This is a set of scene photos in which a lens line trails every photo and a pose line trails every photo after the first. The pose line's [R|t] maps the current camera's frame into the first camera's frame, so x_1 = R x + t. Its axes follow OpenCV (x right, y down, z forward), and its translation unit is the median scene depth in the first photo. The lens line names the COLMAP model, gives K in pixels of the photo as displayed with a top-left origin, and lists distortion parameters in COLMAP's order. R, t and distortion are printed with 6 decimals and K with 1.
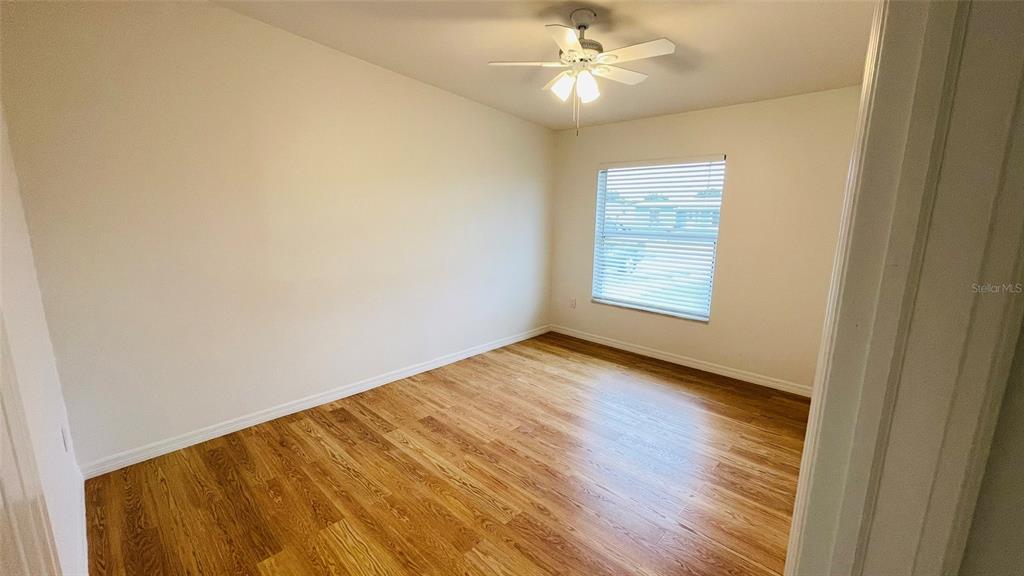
lens RADIAL K [[413.1, 0, 511.3], [0, 413.1, 294.7], [0, 0, 1]] dist [-0.002120, 0.000972]
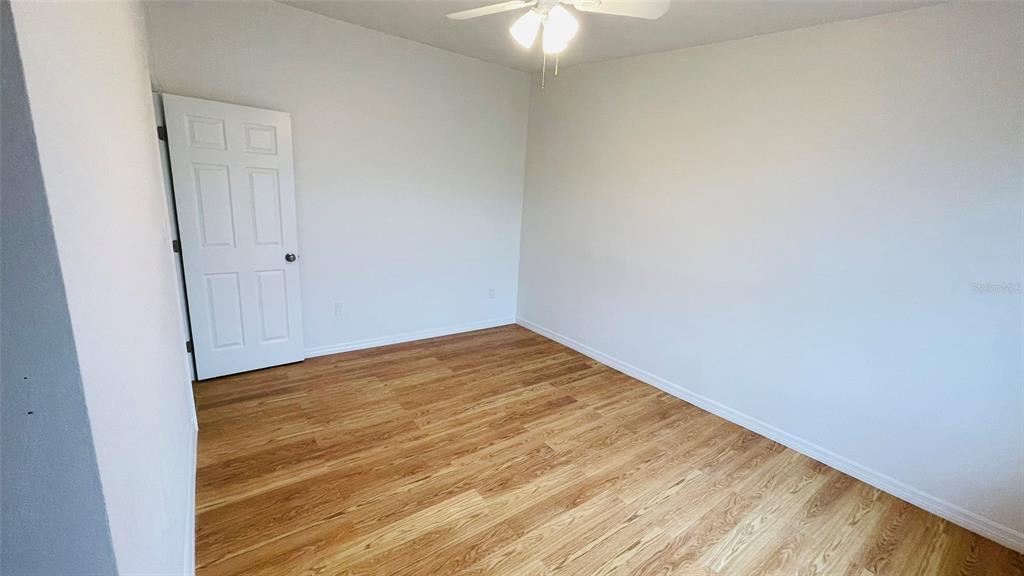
lens RADIAL K [[413.1, 0, 509.9], [0, 413.1, 287.5], [0, 0, 1]] dist [-0.002120, 0.000972]
pose [[-0.173650, 0.198417, -0.964612, 0.775507], [-0.246866, 0.939449, 0.237682, -0.176218], [0.953364, 0.279403, -0.114153, 0.889954]]
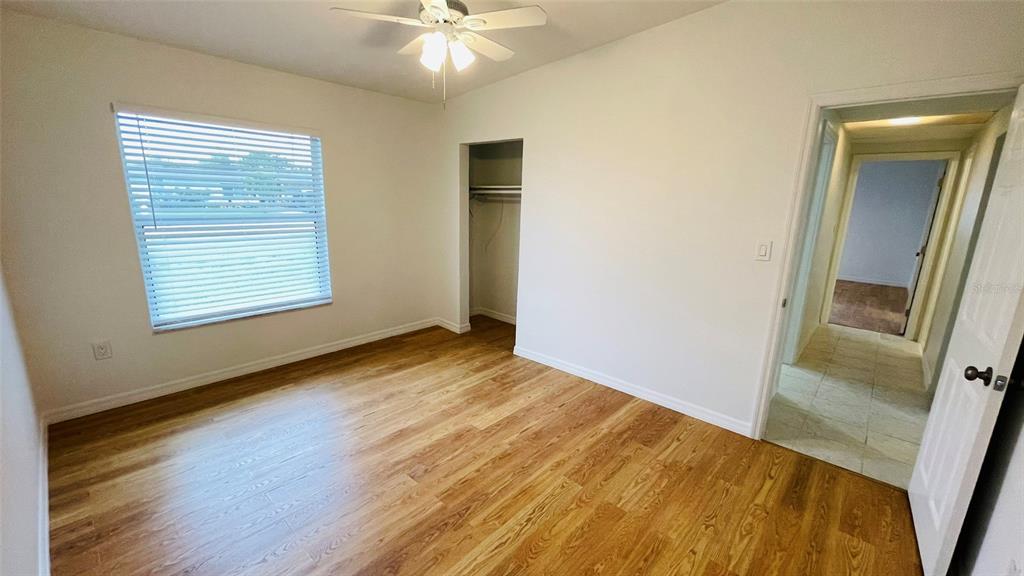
lens RADIAL K [[413.1, 0, 512.2], [0, 413.1, 290.2], [0, 0, 1]] dist [-0.002120, 0.000972]
pose [[-0.028461, -0.232810, 0.972106, -0.634714], [0.170432, 0.957130, 0.234213, -0.155226], [-0.984958, 0.172343, 0.012438, 0.717878]]
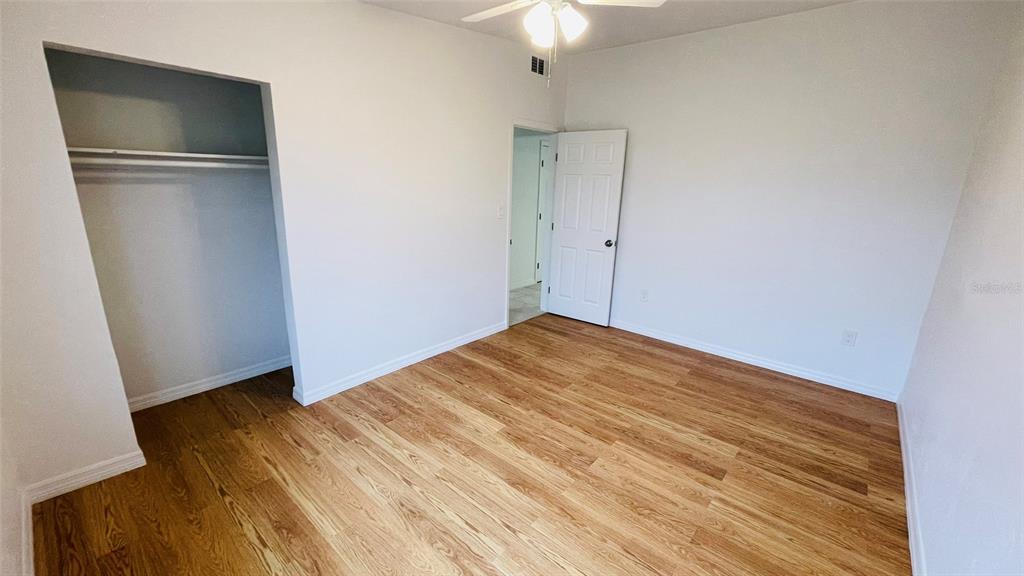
lens RADIAL K [[413.1, 0, 512.6], [0, 413.1, 287.2], [0, 0, 1]] dist [-0.002120, 0.000972]
pose [[-0.997569, -0.021540, -0.066269, 0.218739], [-0.048105, 0.900925, 0.431301, -0.301573], [0.050413, 0.433440, -0.899771, 1.500106]]
